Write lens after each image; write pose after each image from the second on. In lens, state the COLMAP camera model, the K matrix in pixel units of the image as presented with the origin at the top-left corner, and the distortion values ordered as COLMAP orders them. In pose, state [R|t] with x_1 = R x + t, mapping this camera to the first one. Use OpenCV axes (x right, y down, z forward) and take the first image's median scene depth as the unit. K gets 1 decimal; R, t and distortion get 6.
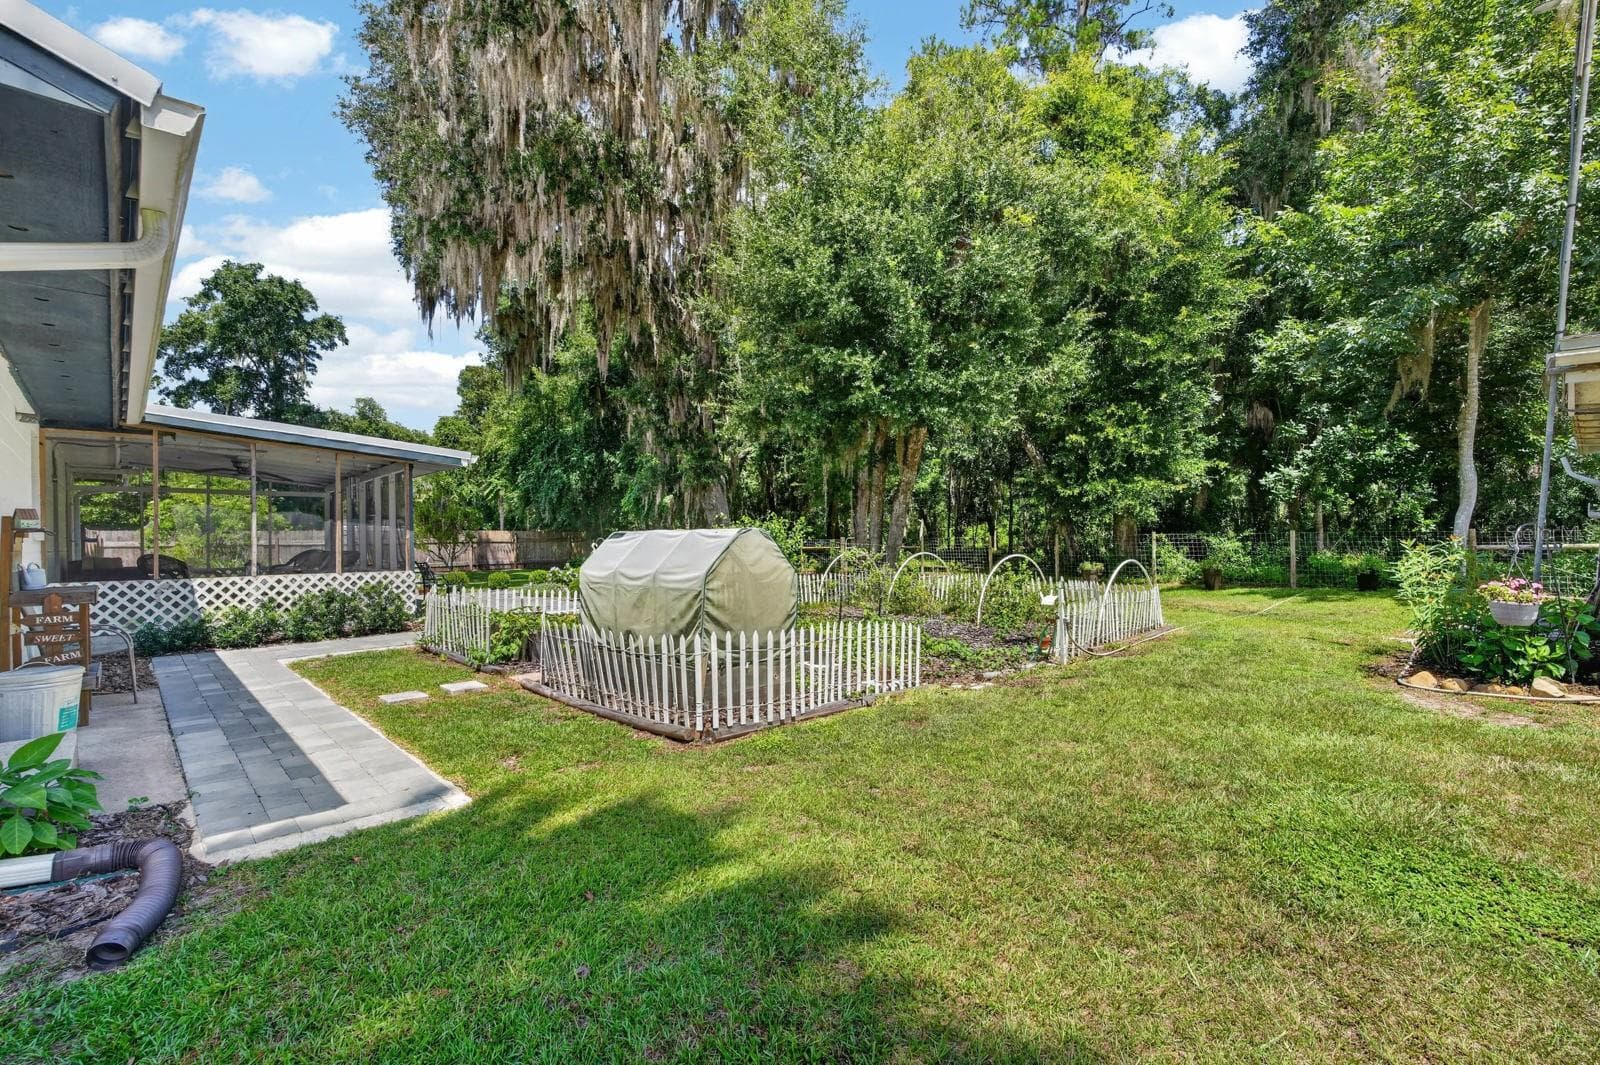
lens RADIAL K [[692.9, 0, 801.7], [0, 692.9, 538.8], [0, 0, 1]] dist [-0.000777, -0.000207]
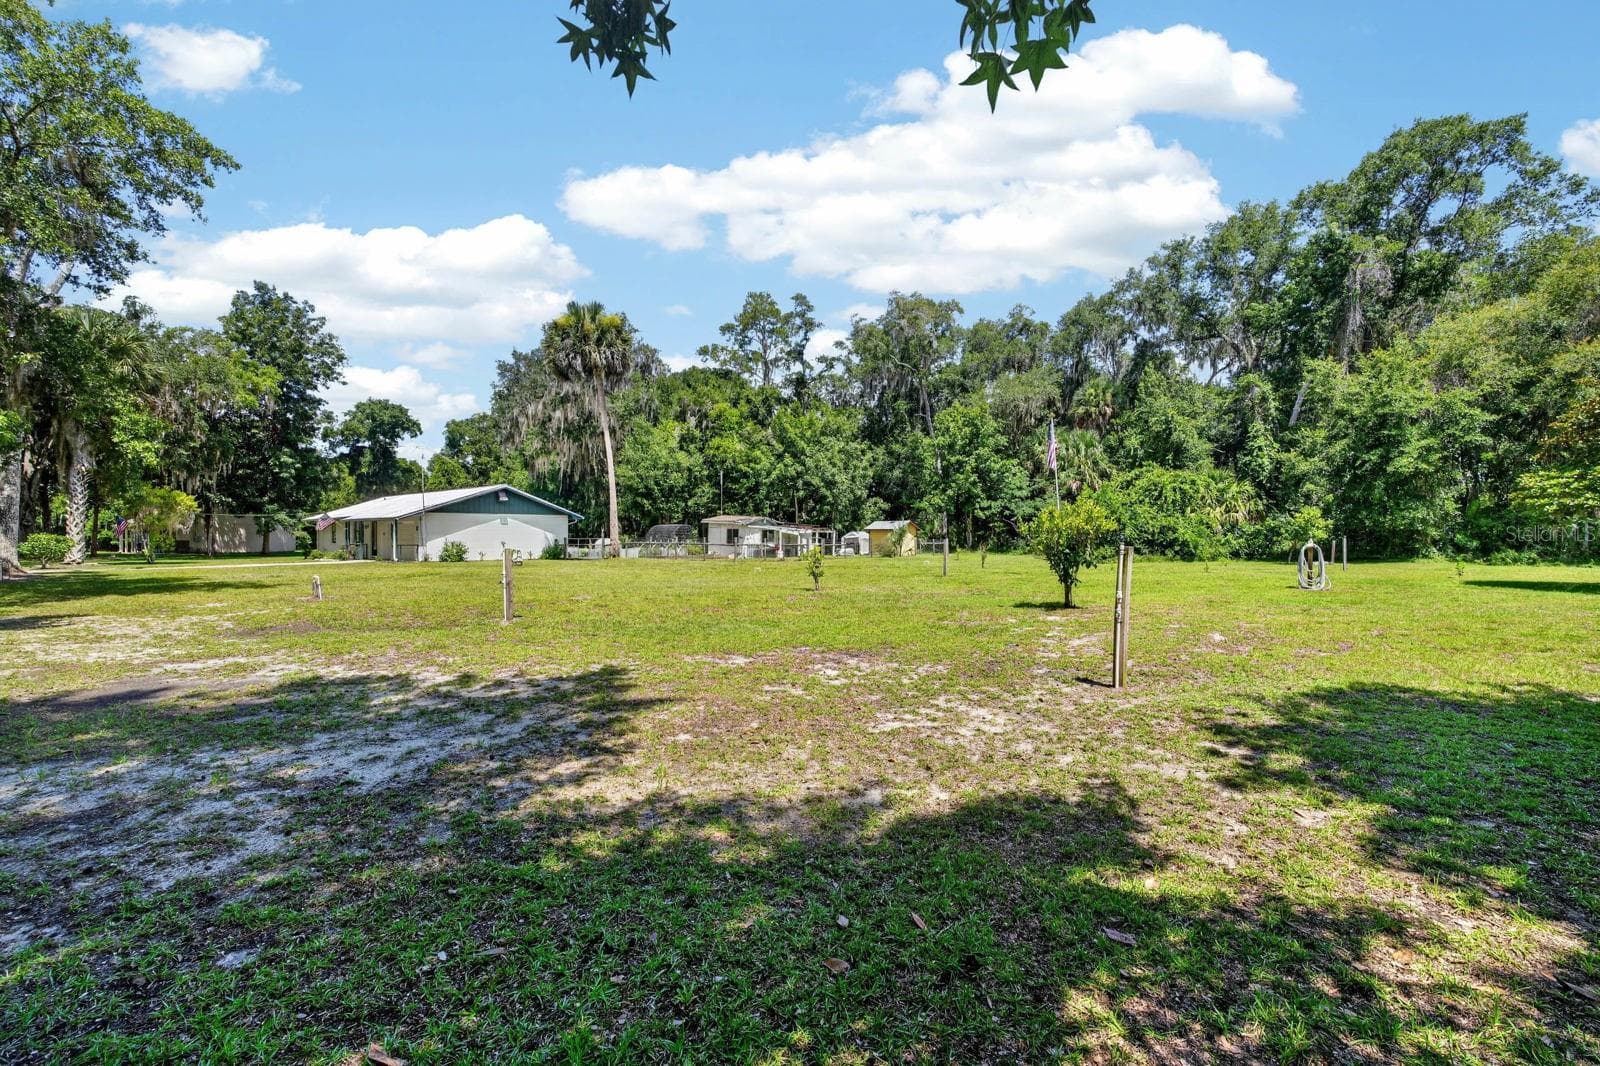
lens RADIAL K [[692.9, 0, 801.7], [0, 692.9, 539.3], [0, 0, 1]] dist [-0.000777, -0.000207]
pose [[0.992115, 0.014072, 0.124538, 0.170985], [-0.013795, 0.999900, -0.003091, -0.000409], [-0.124569, 0.001348, 0.992210, -1.178422]]
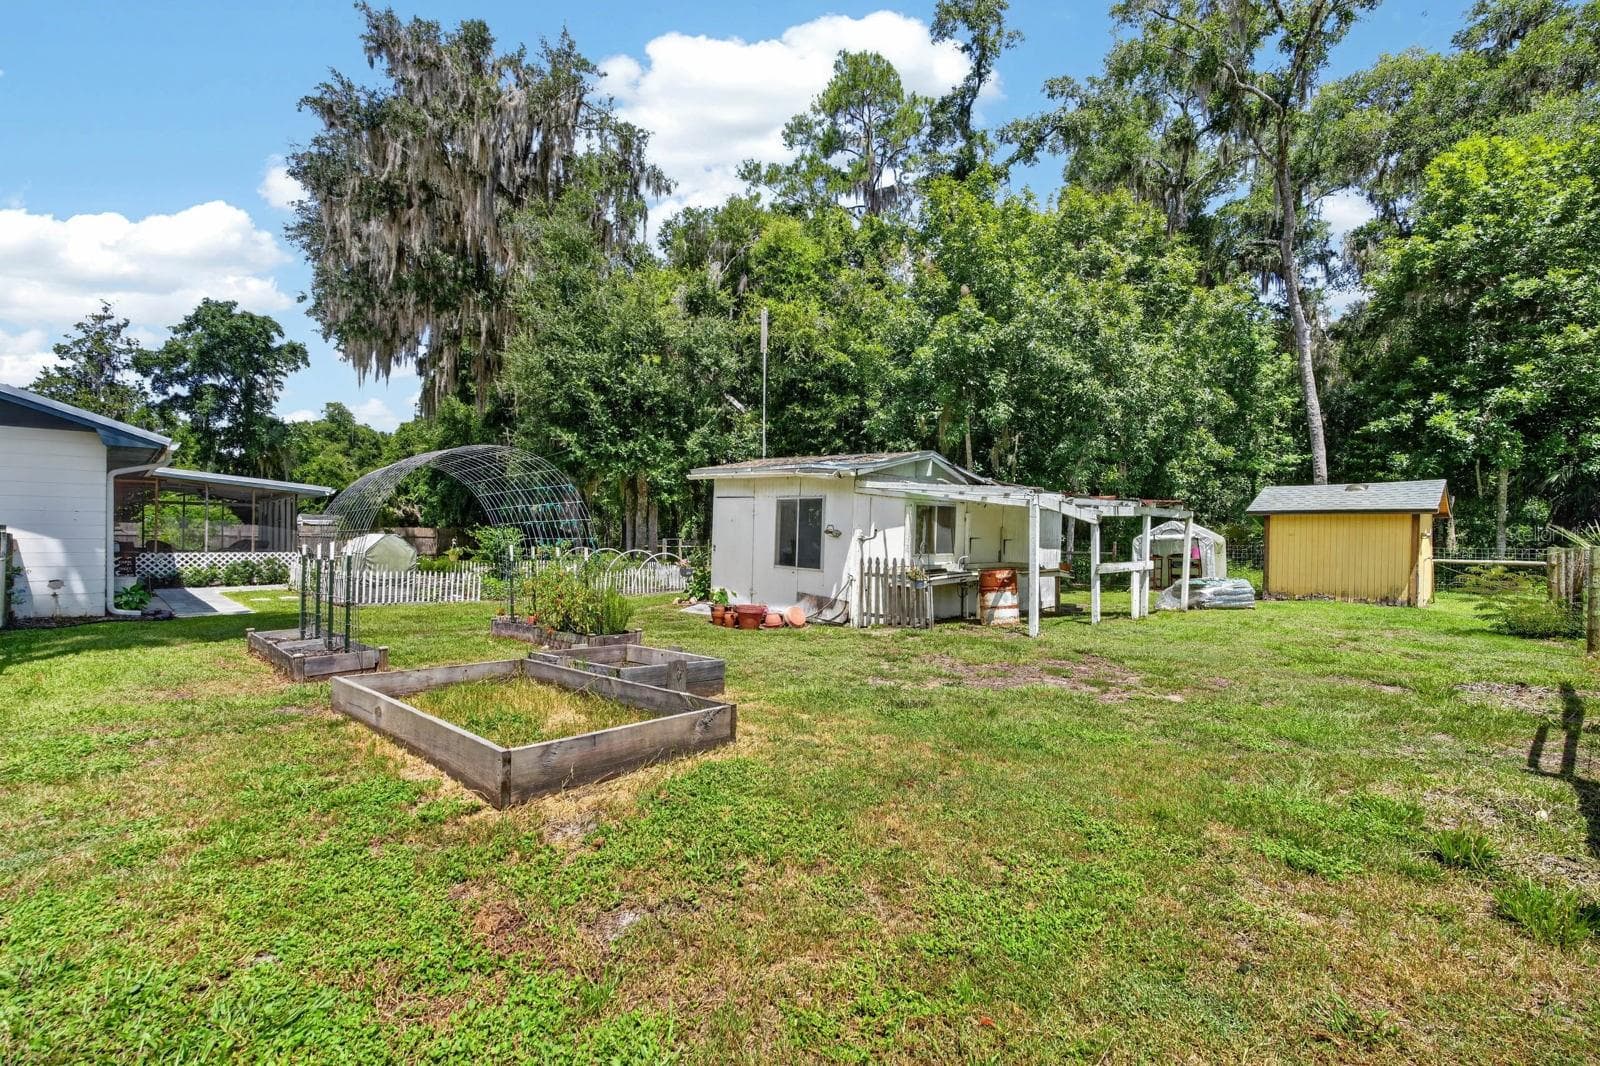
lens RADIAL K [[692.9, 0, 801.7], [0, 692.9, 539.3], [0, 0, 1]] dist [-0.000777, -0.000207]
pose [[0.999645, 0.020517, 0.016999, 0.198112], [-0.020503, 0.999789, -0.001015, -0.003506], [-0.017016, 0.000666, 0.999855, -0.227323]]
